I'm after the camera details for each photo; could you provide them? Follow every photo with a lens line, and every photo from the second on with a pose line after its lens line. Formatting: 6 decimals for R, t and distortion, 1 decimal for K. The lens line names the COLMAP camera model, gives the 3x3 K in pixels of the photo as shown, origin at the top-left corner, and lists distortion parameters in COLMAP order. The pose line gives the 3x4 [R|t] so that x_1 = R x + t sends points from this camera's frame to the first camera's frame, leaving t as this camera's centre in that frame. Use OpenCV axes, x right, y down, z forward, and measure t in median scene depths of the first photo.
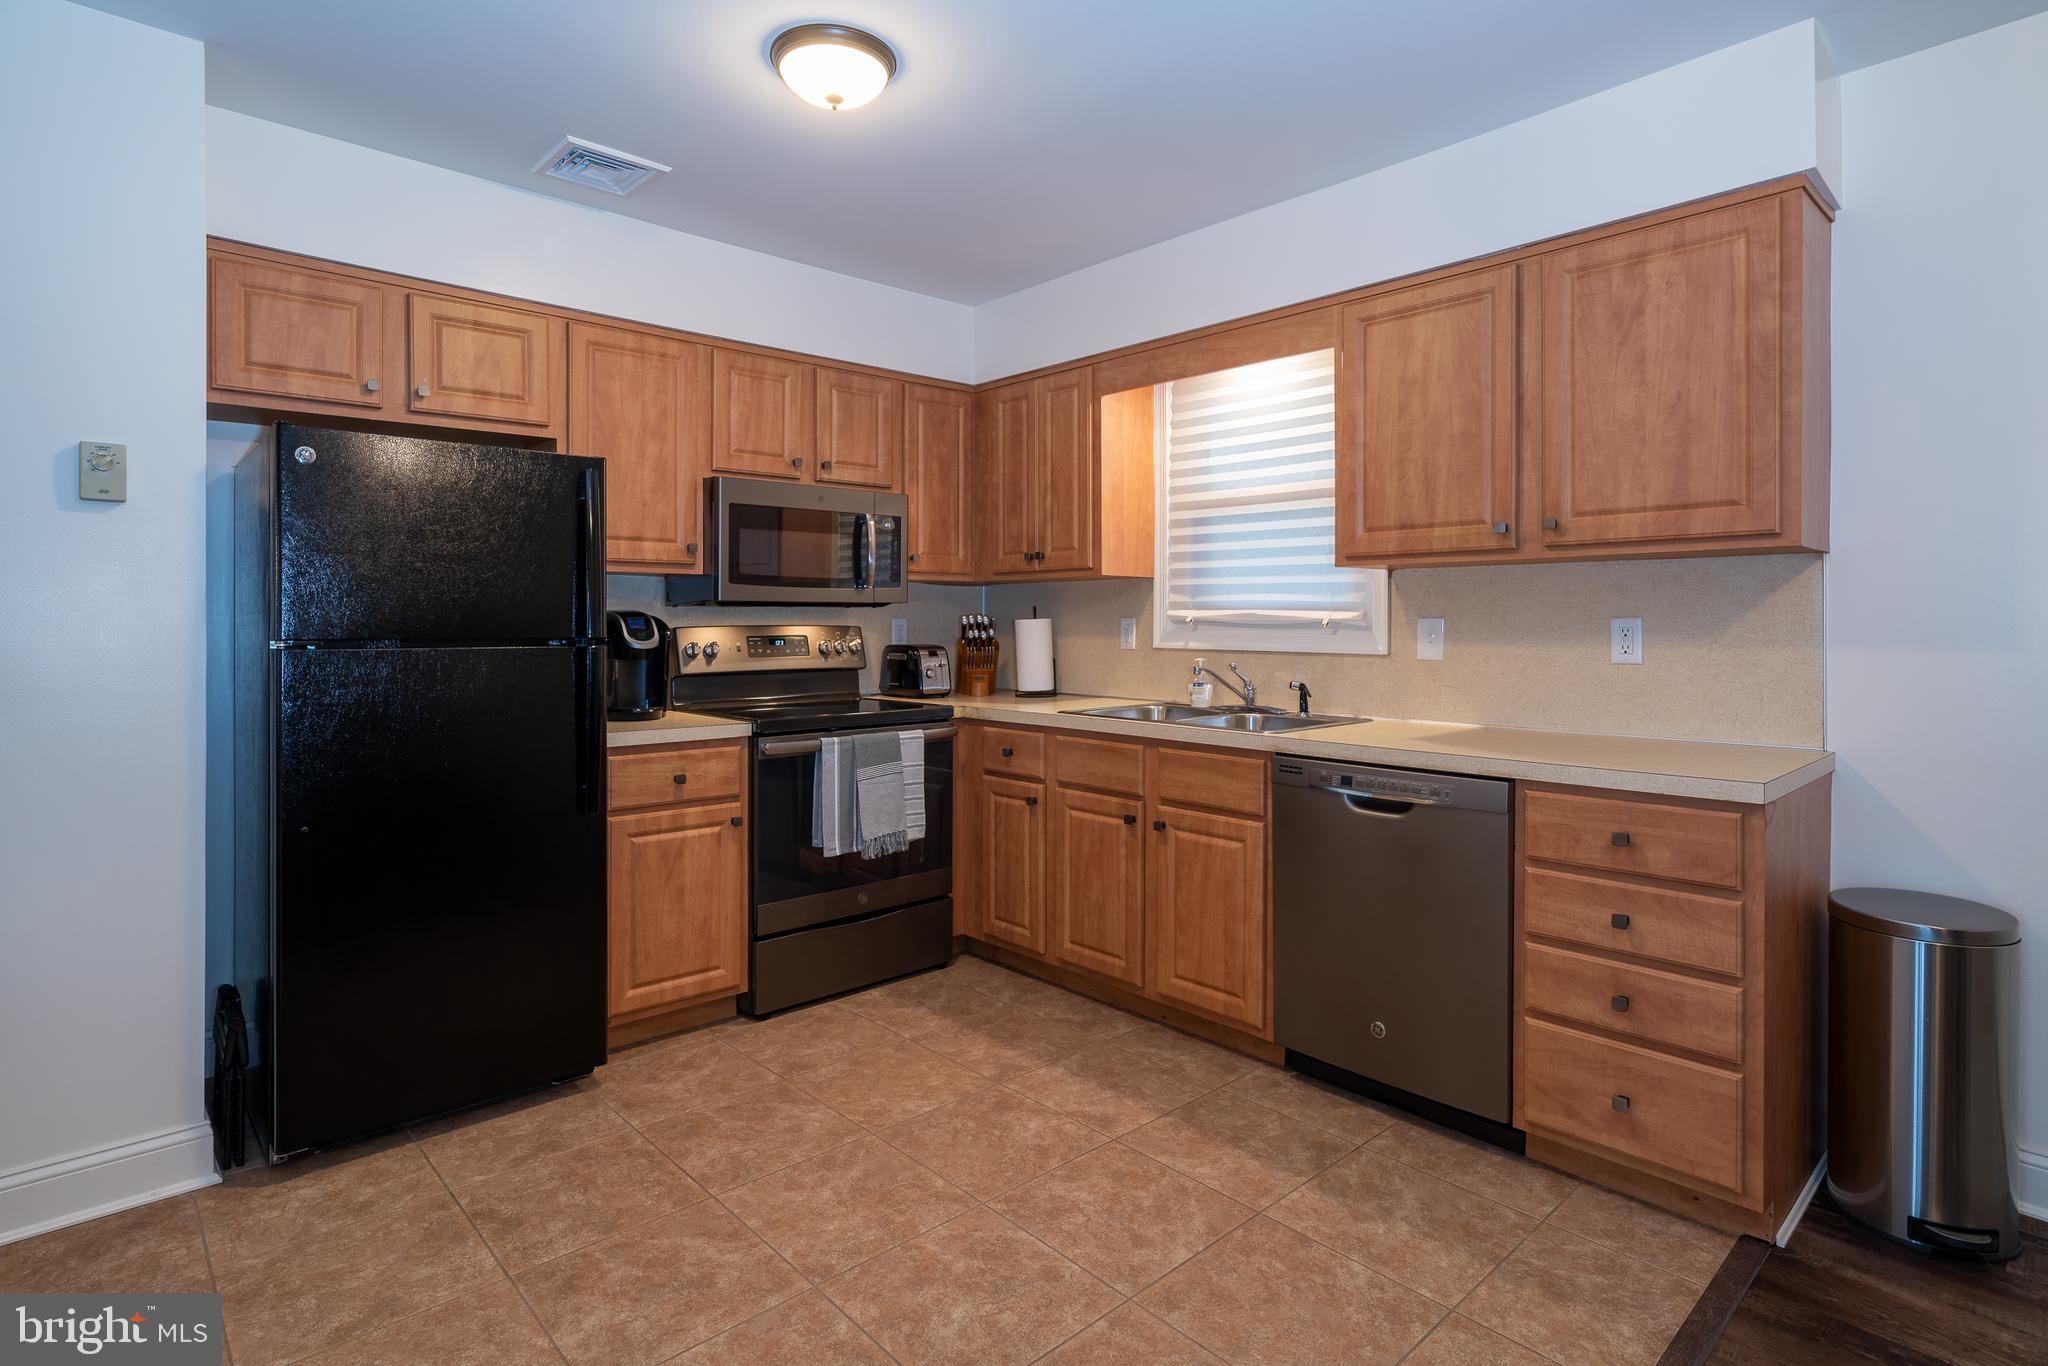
lens RADIAL K [[1047.2, 0, 1016.2], [0, 1047.2, 629.2], [0, 0, 1]] dist [-0.003241, 0.000628]
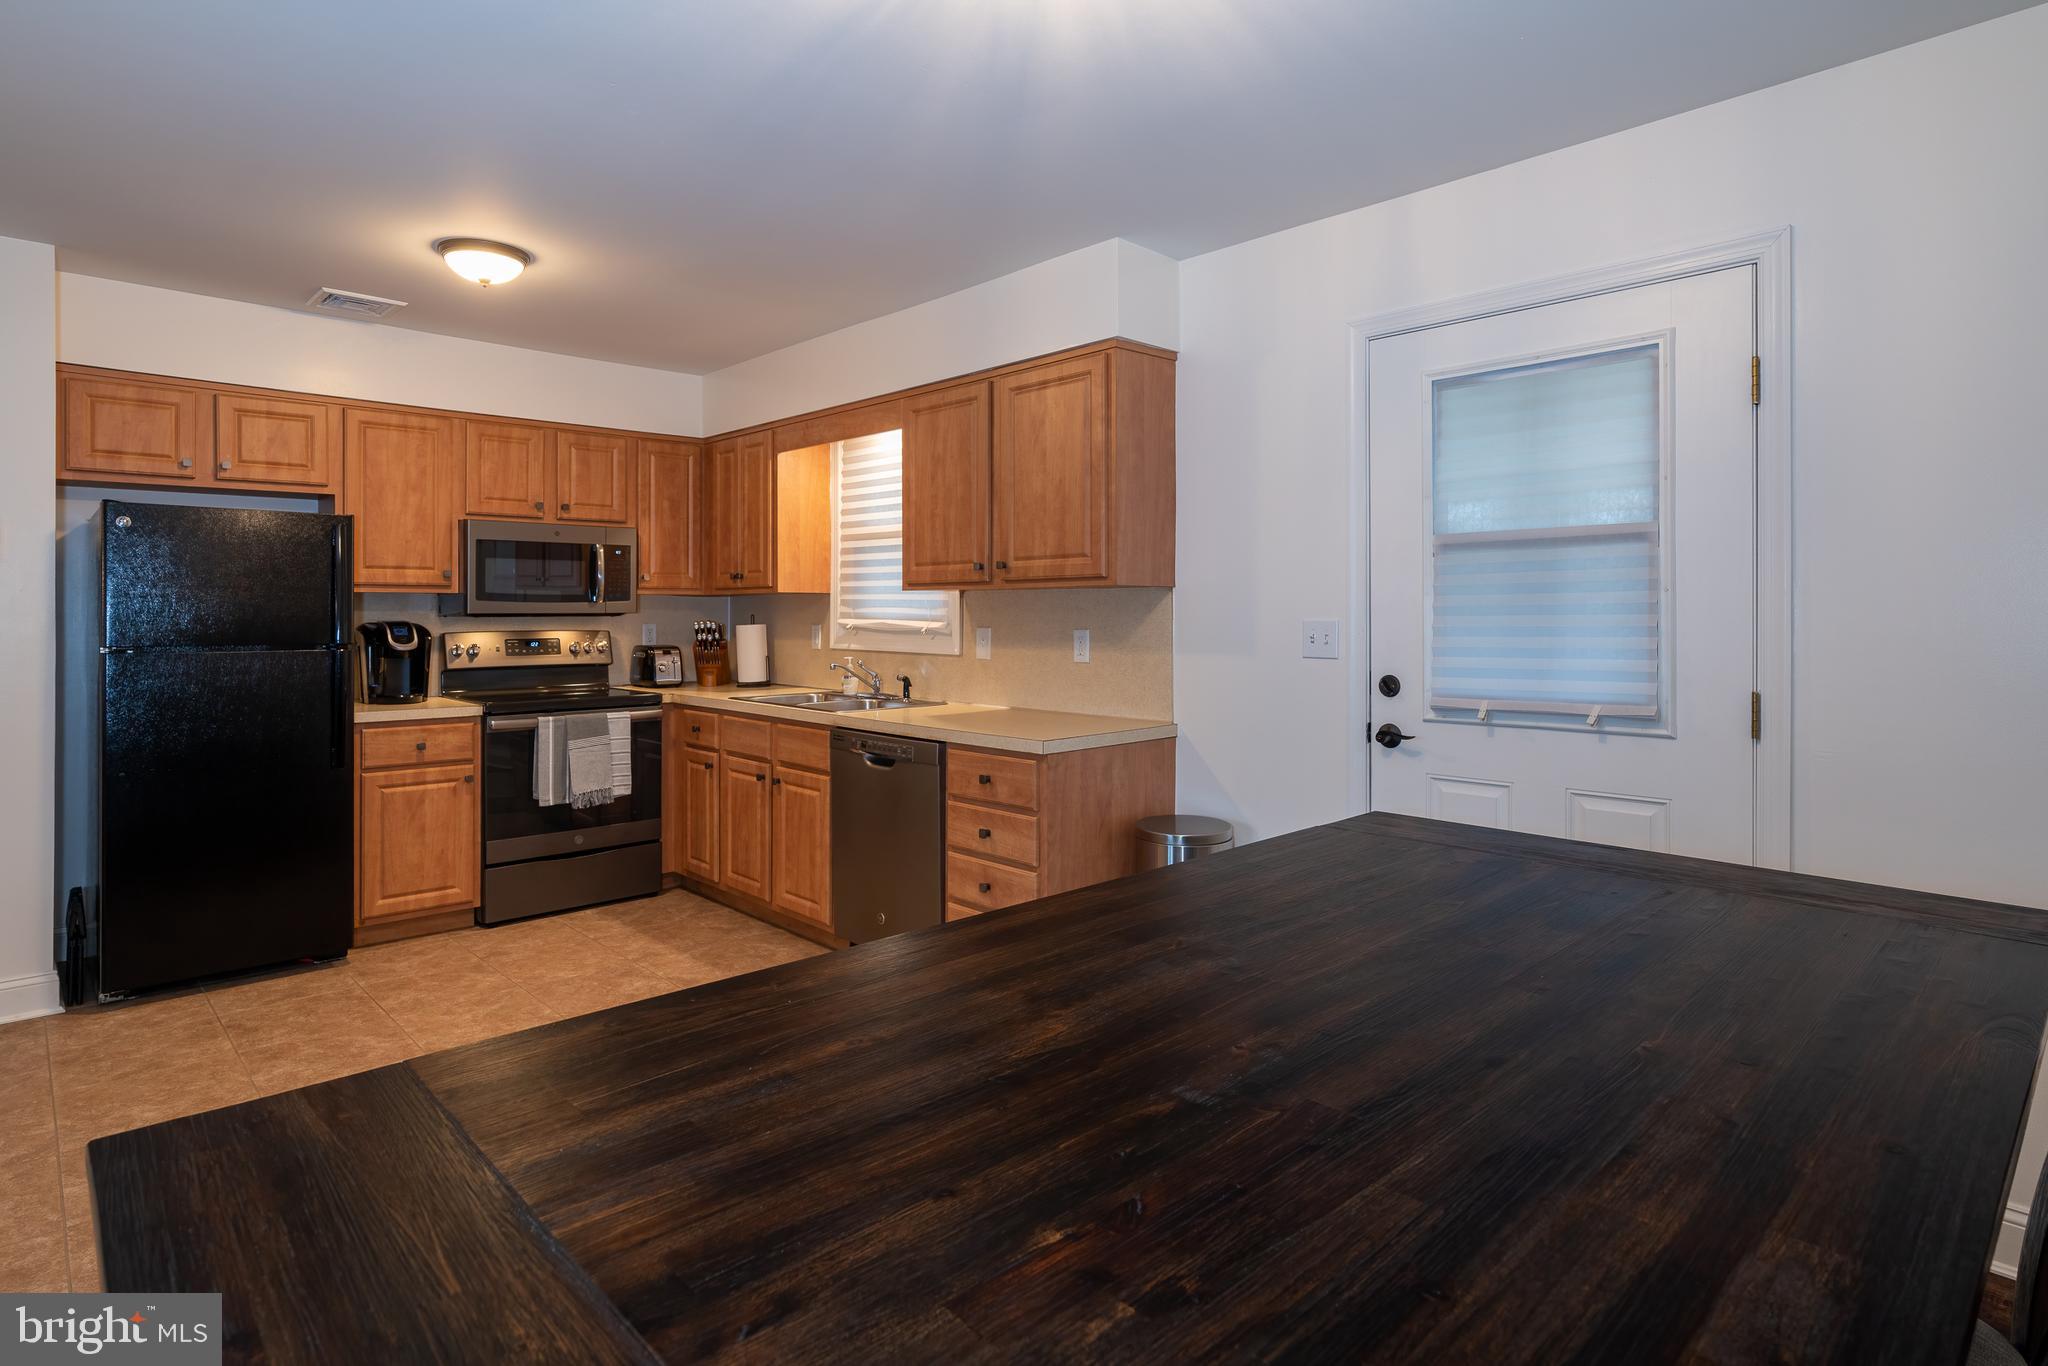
lens RADIAL K [[1077.7, 0, 983.9], [0, 1077.7, 619.2], [0, 0, 1]] dist [0.000869, 0.000343]
pose [[1.000000, 0.000436, 0.000066, 0.405553], [-0.000436, 1.000000, -0.000625, -0.021561], [-0.000066, 0.000625, 1.000000, -0.396866]]
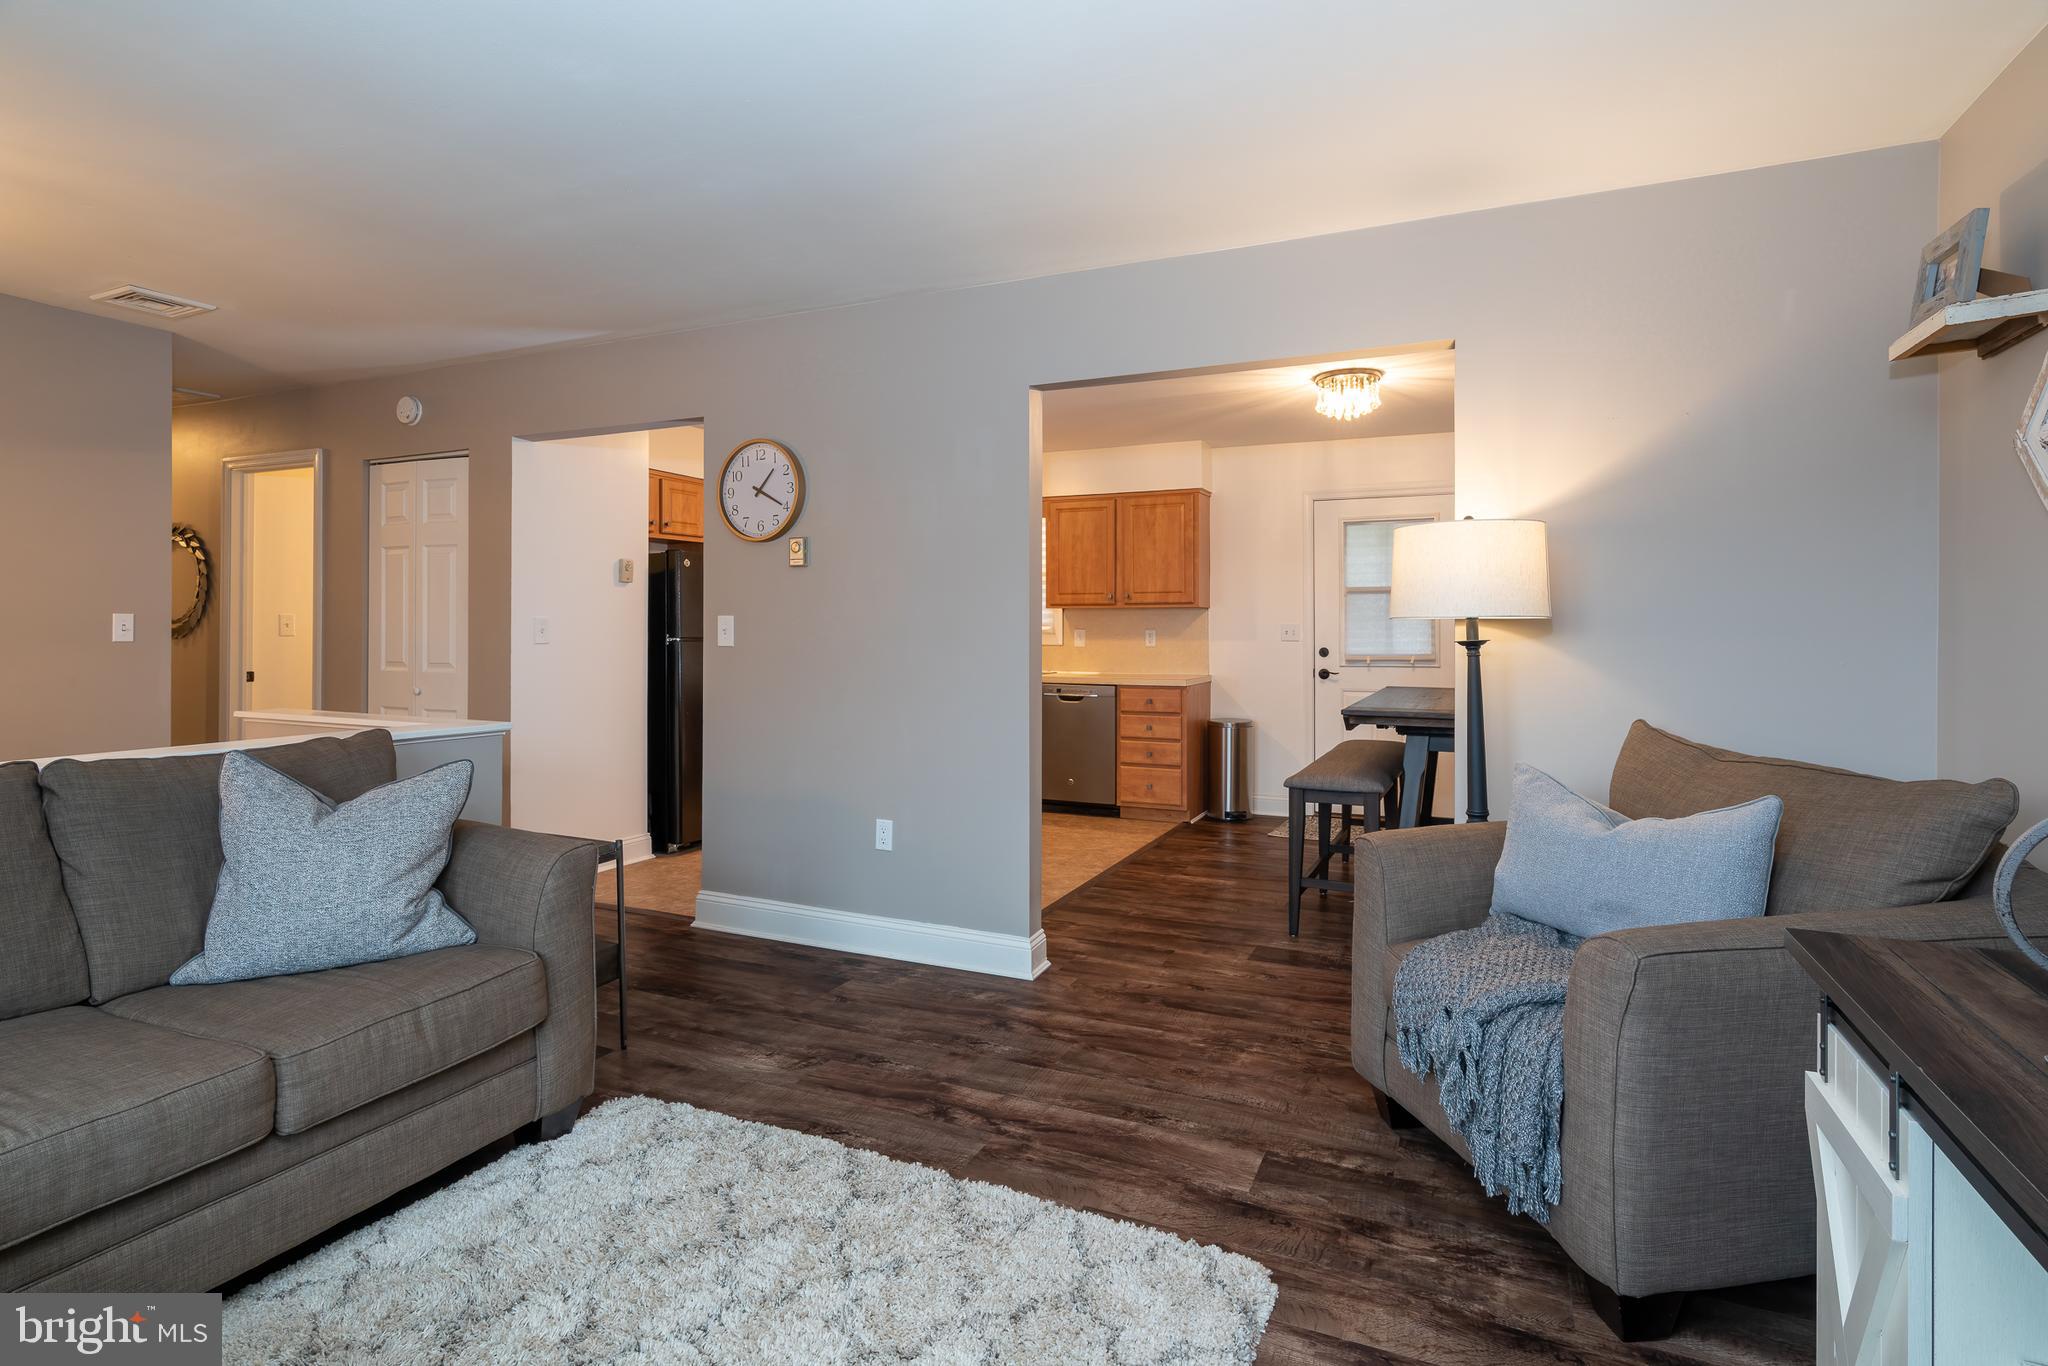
lens RADIAL K [[1047.2, 0, 1016.2], [0, 1047.2, 629.2], [0, 0, 1]] dist [-0.003241, 0.000628]
pose [[0.920782, 0.002621, 0.390069, -0.701243], [0.000420, 0.999970, -0.007712, 0.007767], [-0.390077, 0.007265, 0.920754, -1.202803]]
